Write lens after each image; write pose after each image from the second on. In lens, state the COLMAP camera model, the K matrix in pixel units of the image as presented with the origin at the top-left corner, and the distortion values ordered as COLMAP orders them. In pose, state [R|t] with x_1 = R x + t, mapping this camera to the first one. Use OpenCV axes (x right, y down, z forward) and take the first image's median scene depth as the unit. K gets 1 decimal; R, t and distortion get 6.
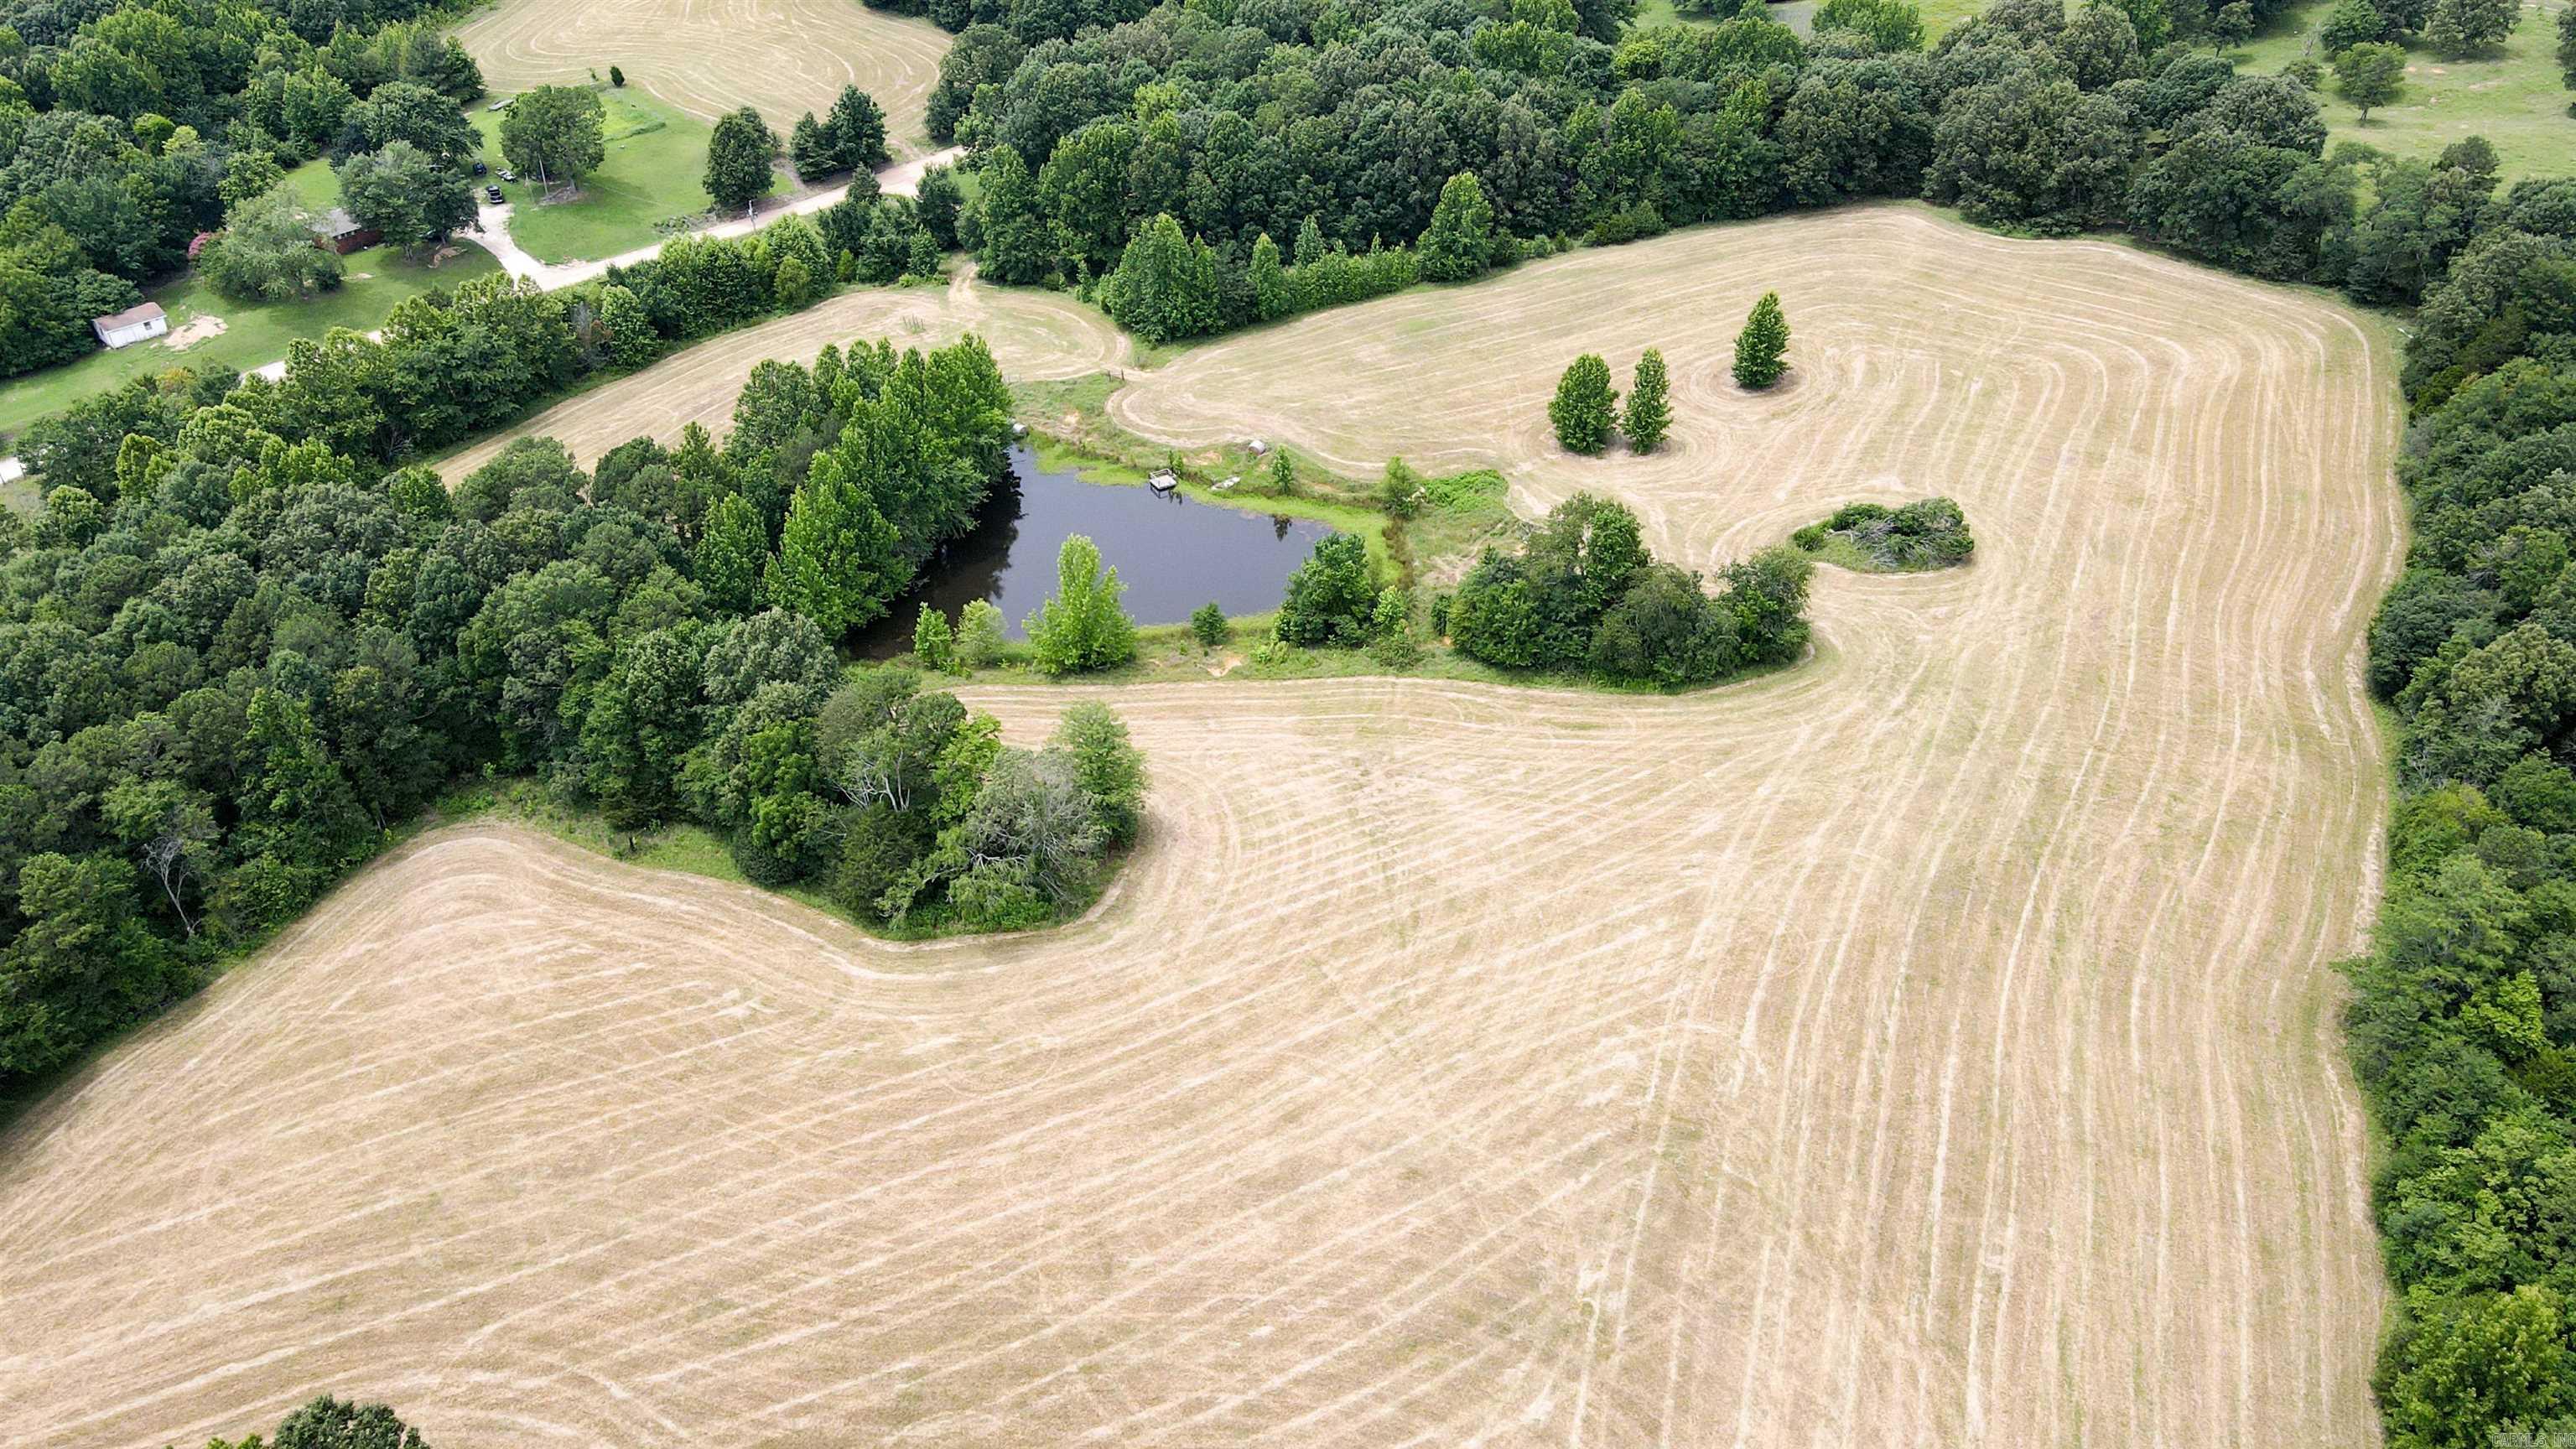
lens RADIAL K [[1898.5, 0, 1272.3], [0, 1898.5, 713.4], [0, 0, 1]] dist [-0.001126, 0.031636]
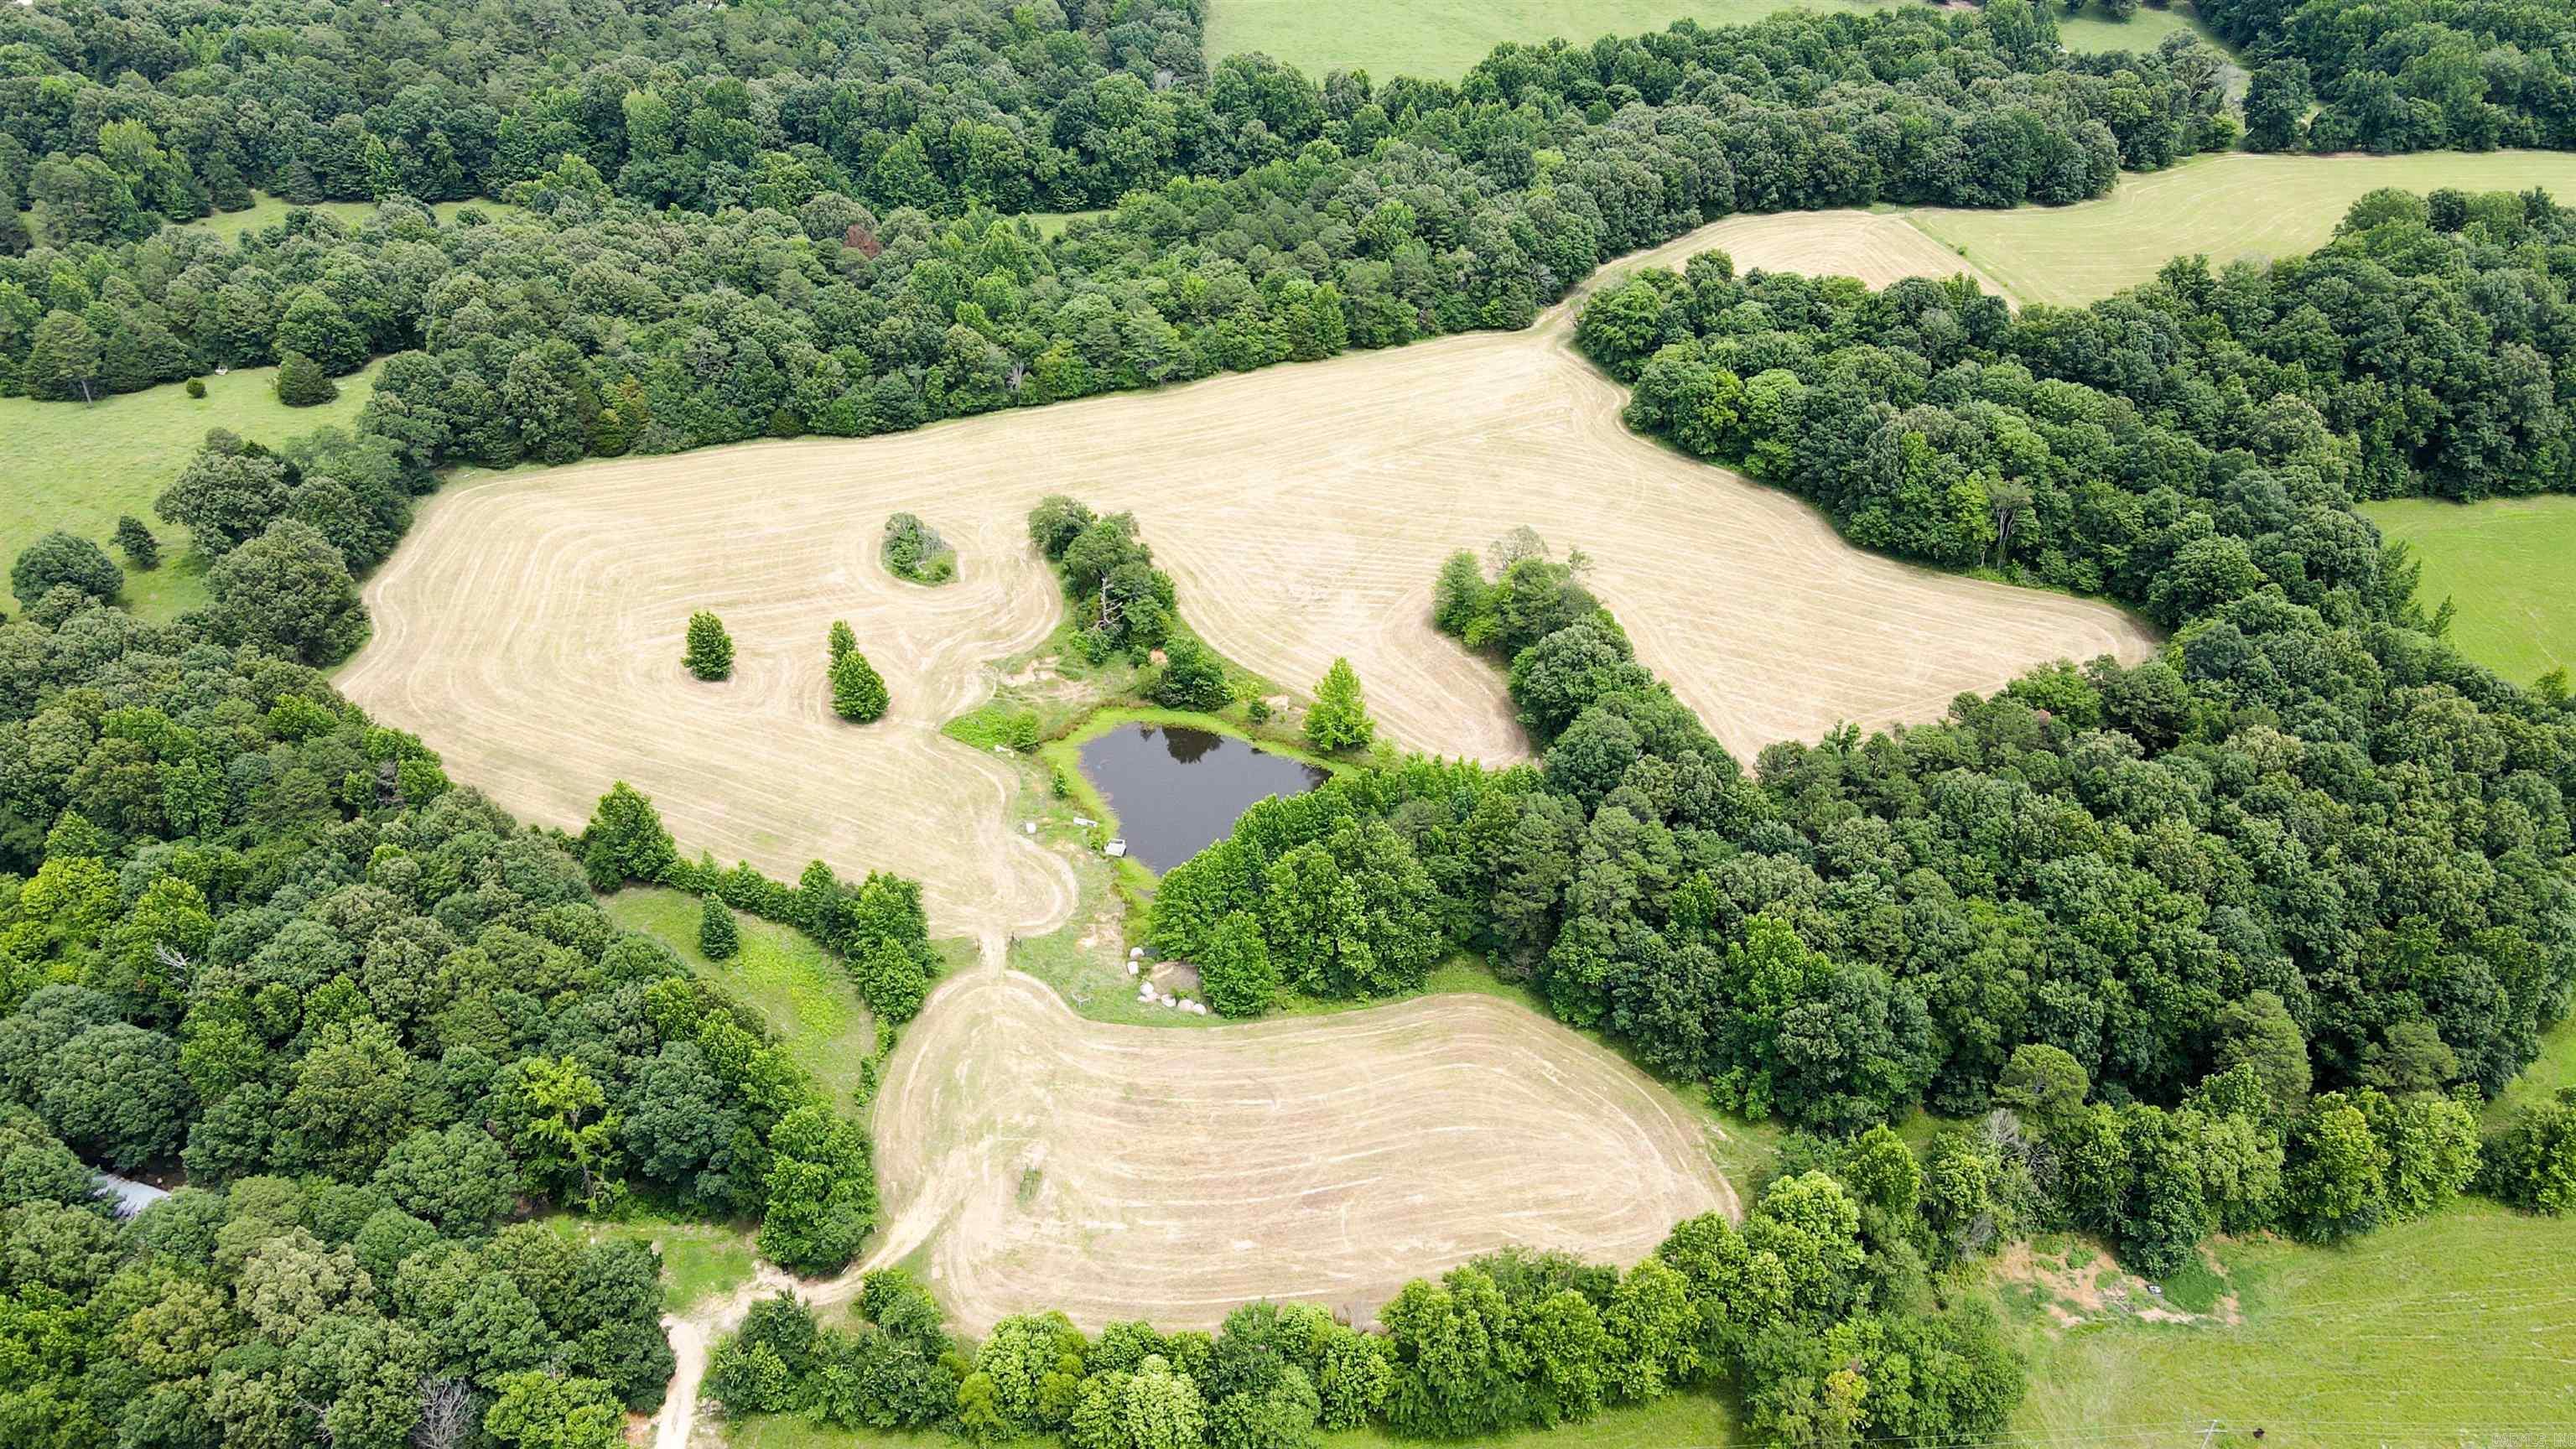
lens RADIAL K [[1898.5, 0, 1281.1], [0, 1898.5, 730.2], [0, 0, 1]] dist [-0.001126, 0.031636]
pose [[-0.720349, -0.394141, 0.570745, -0.757263], [0.409755, 0.422108, 0.808657, -1.039269], [-0.559641, 0.816381, -0.142564, 1.023197]]
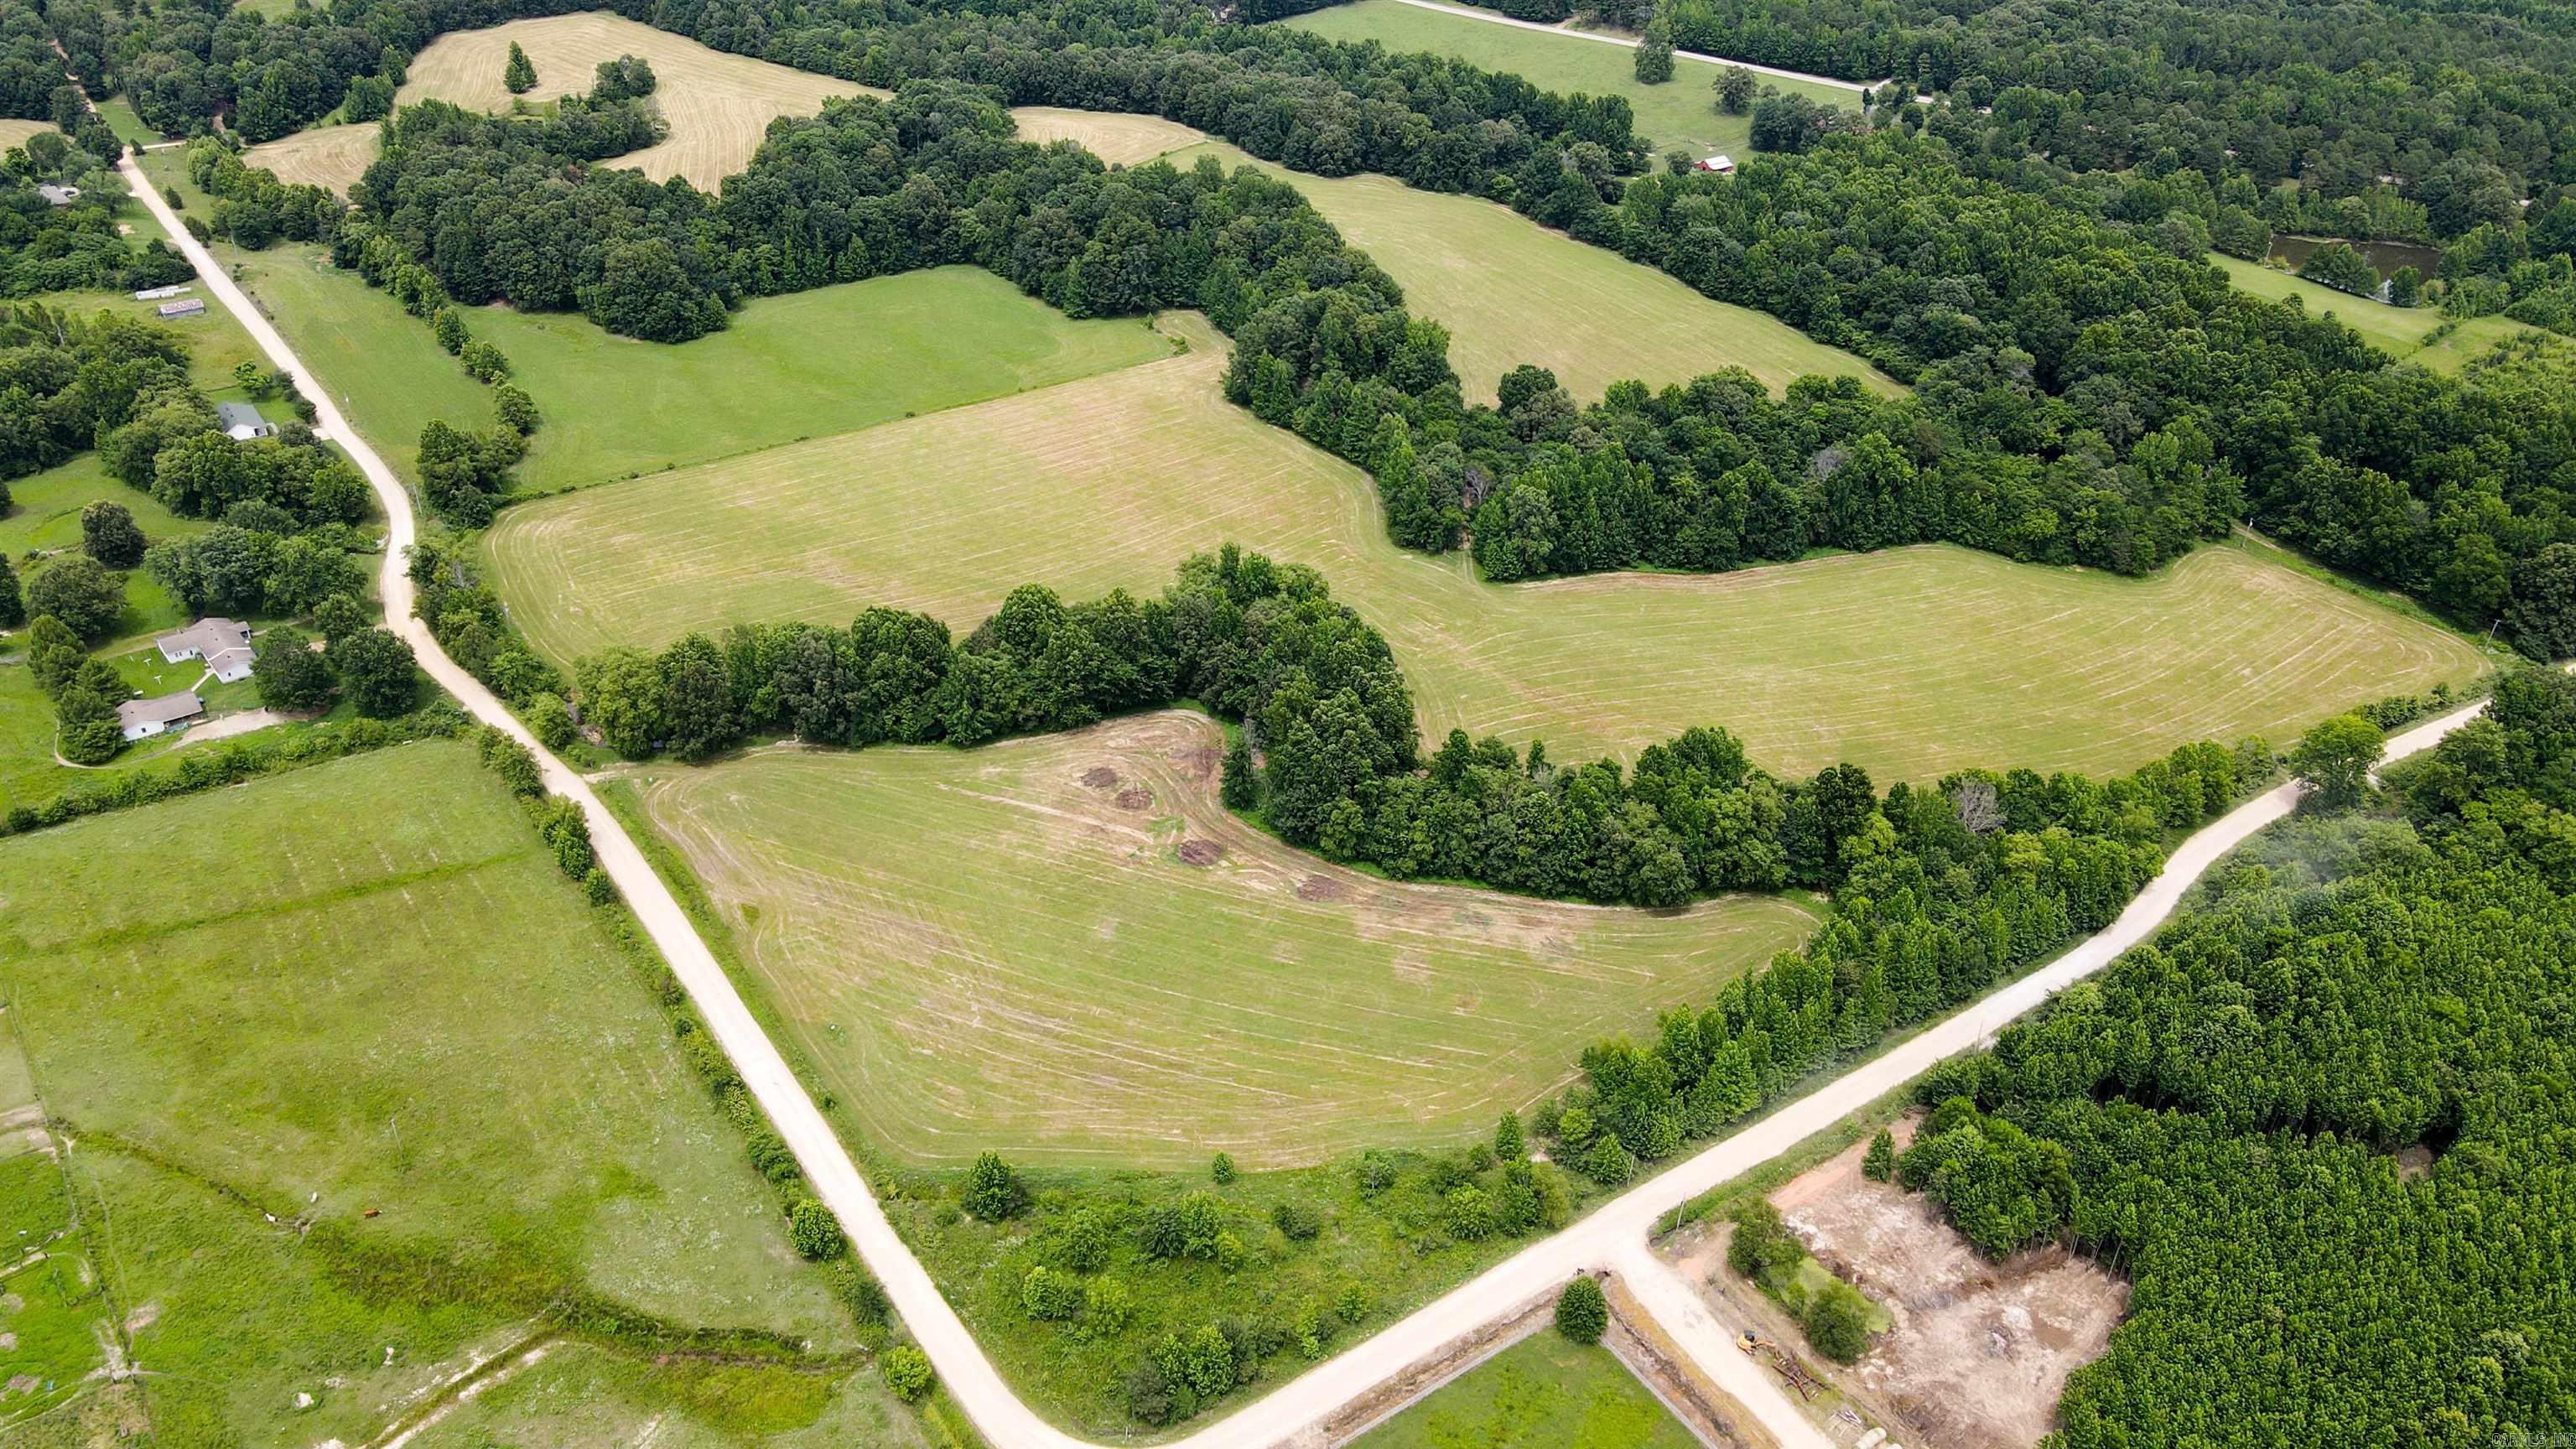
lens RADIAL K [[1898.5, 0, 1277.4], [0, 1898.5, 733.3], [0, 0, 1]] dist [-0.001126, 0.031636]
pose [[0.181393, -0.528259, 0.829481, -2.926781], [0.554205, 0.751688, 0.357521, 0.245115], [-0.812375, 0.394851, 0.429115, -1.058844]]
